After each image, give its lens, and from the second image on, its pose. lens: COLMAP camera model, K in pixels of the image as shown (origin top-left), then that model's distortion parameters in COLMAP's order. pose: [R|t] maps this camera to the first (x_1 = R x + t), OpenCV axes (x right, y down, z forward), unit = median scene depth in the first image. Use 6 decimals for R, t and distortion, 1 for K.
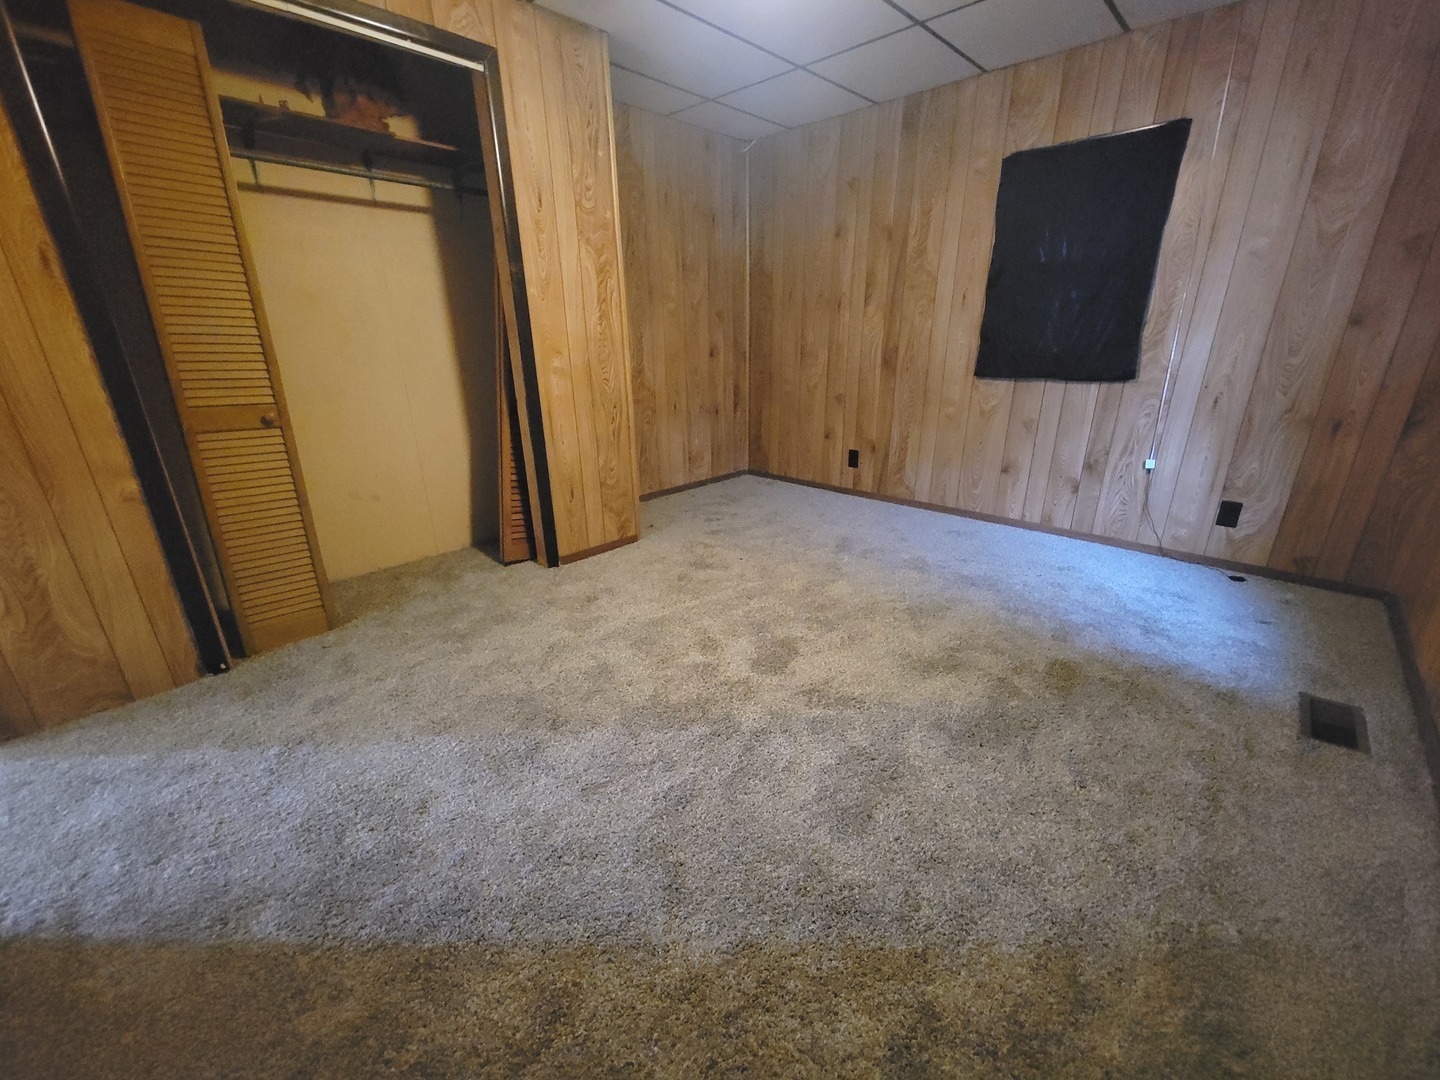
lens RADIAL K [[594.7, 0, 732.4], [0, 594.7, 555.4], [0, 0, 1]] dist [-0.000537, -0.001006]
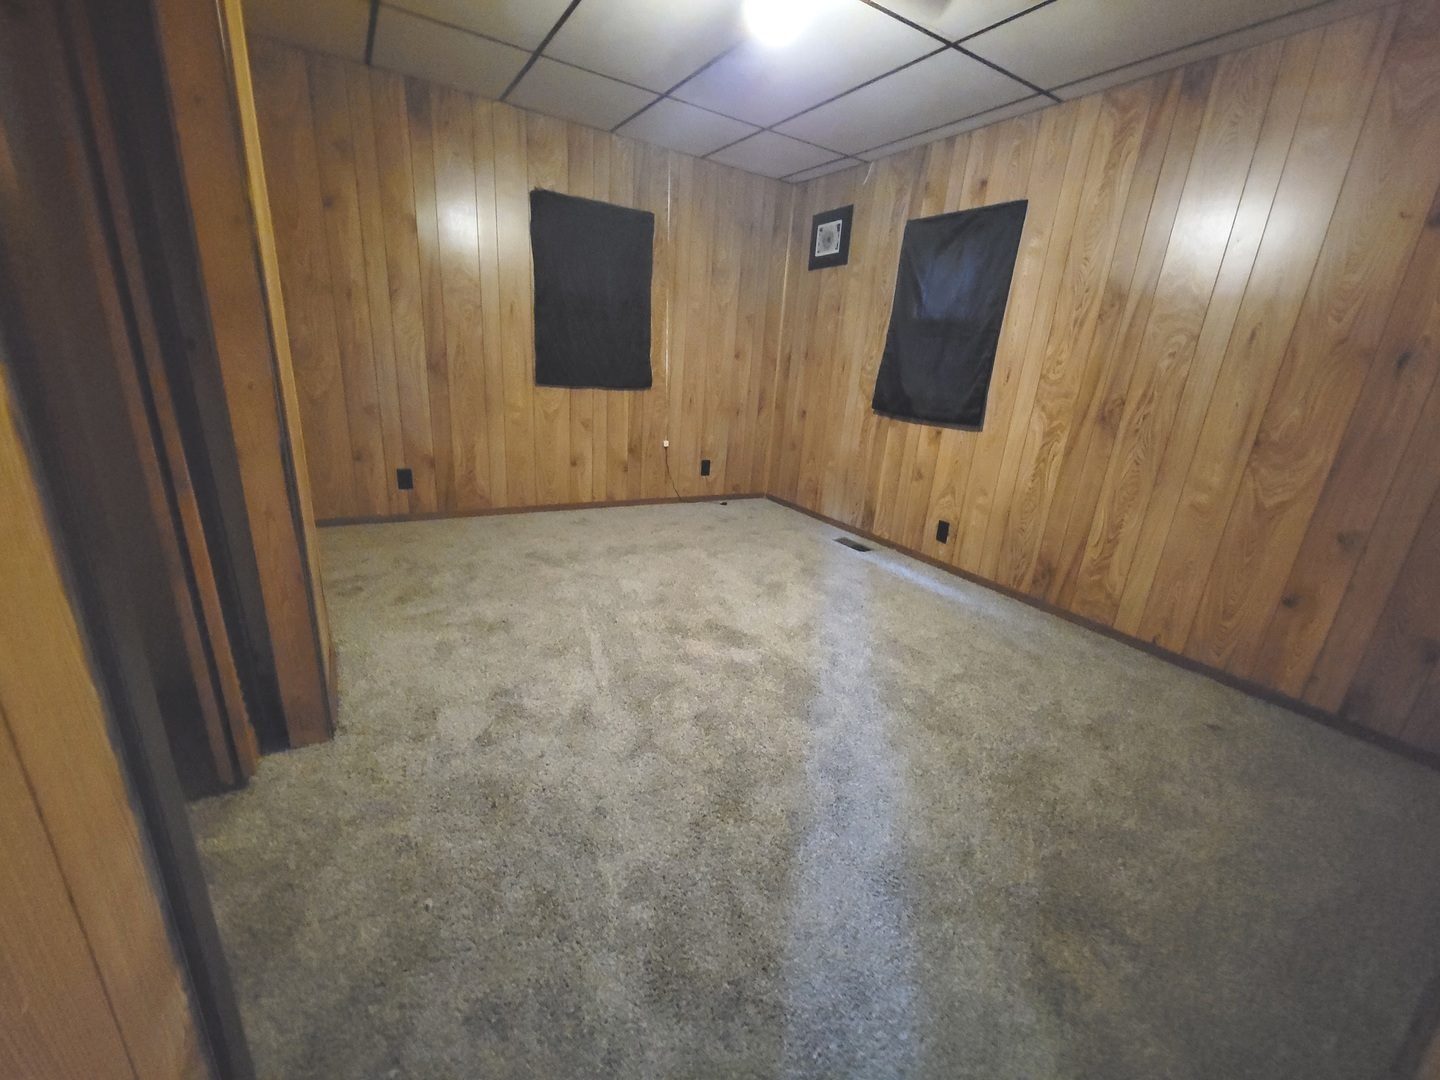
lens RADIAL K [[594.7, 0, 732.4], [0, 594.7, 555.4], [0, 0, 1]] dist [-0.000537, -0.001006]
pose [[0.242045, -0.280161, 0.928937, -0.664963], [0.261812, 0.940751, 0.215505, -0.157986], [-0.934274, 0.191045, 0.301054, 0.427590]]
